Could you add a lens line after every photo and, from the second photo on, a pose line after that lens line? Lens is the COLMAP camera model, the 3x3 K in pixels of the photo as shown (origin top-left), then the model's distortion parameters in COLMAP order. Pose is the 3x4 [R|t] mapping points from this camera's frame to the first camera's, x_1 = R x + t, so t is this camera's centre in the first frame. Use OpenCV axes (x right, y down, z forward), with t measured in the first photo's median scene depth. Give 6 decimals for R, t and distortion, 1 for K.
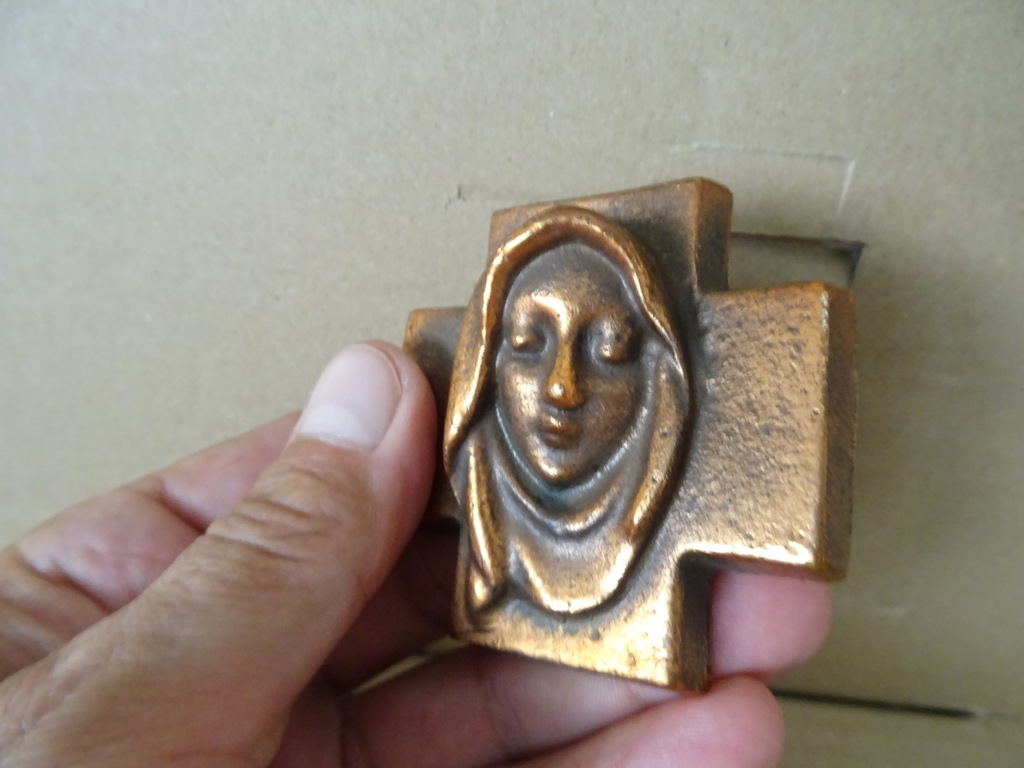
lens RADIAL K [[738.6, 0, 512.0], [0, 738.6, 384.0], [0, 0, 1]] dist [0.009113, -0.010934]
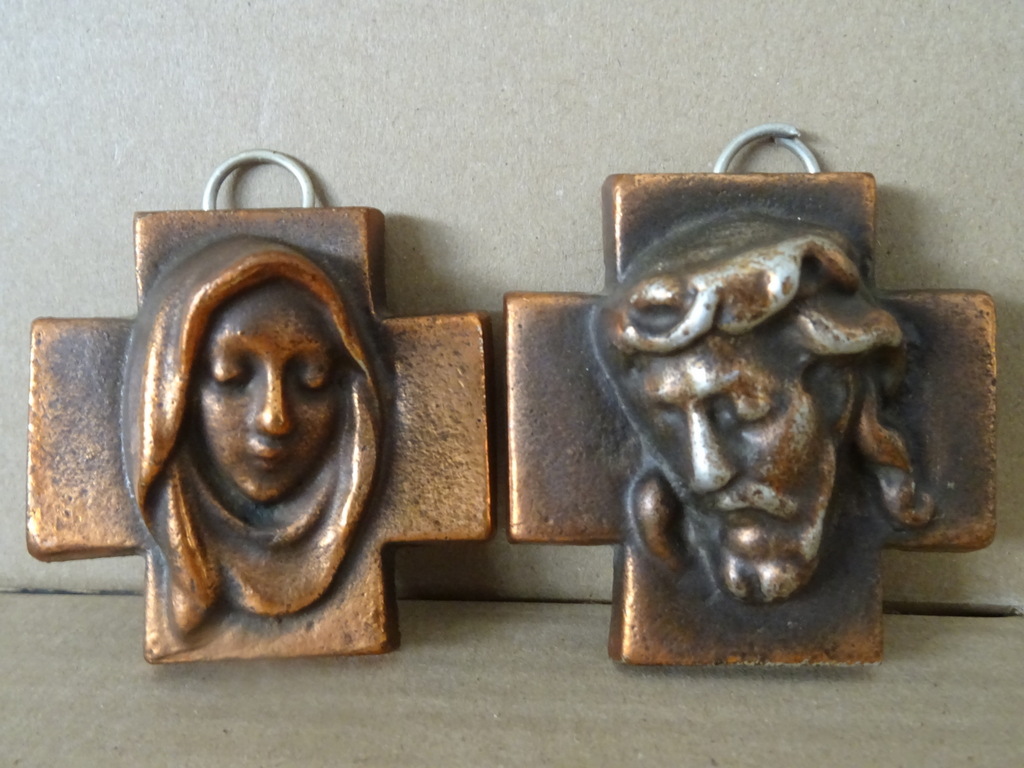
lens RADIAL K [[877.9, 0, 512.0], [0, 877.9, 384.0], [0, 0, 1]] dist [-0.007206, -0.012540]
pose [[0.768090, -0.110402, 0.630752, -0.491830], [-0.001977, 0.984612, 0.174746, -0.283348], [-0.640338, -0.135468, 0.756052, -0.188372]]
